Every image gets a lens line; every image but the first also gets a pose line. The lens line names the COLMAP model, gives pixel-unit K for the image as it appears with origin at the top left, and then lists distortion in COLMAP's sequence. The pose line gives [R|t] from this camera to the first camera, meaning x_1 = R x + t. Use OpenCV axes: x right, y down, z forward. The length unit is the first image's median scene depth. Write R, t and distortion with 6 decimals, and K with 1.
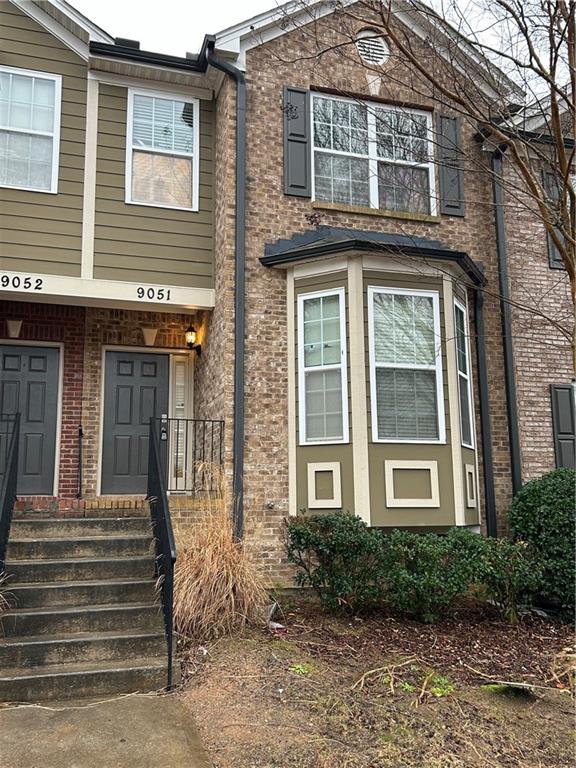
lens RADIAL K [[720.3, 0, 287.7], [0, 720.3, 382.9], [0, 0, 1]] dist [0.053563, 0.000000]
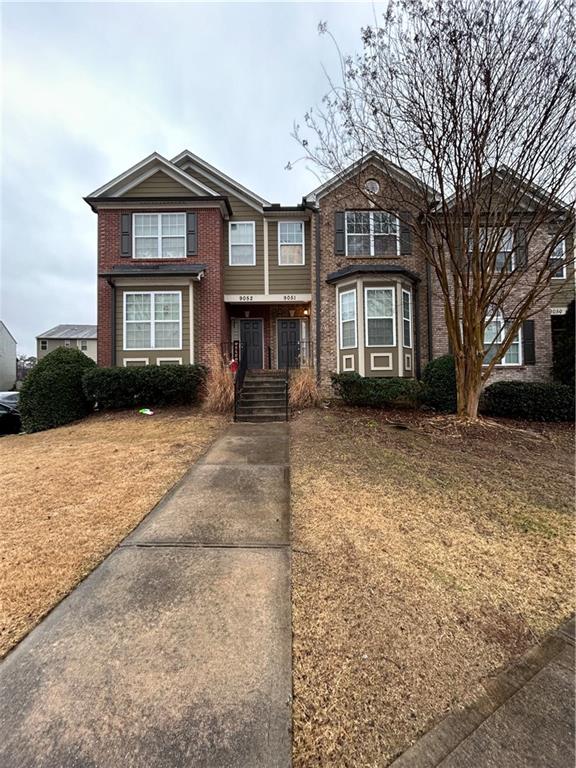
lens RADIAL K [[309.7, 0, 288.6], [0, 309.7, 382.5], [0, 0, 1]] dist [0.000218, -0.000462]
pose [[0.954351, -0.008130, -0.298577, 0.171863], [0.056826, 0.986313, 0.154779, 0.015545], [0.293232, -0.164680, 0.941751, -0.197329]]
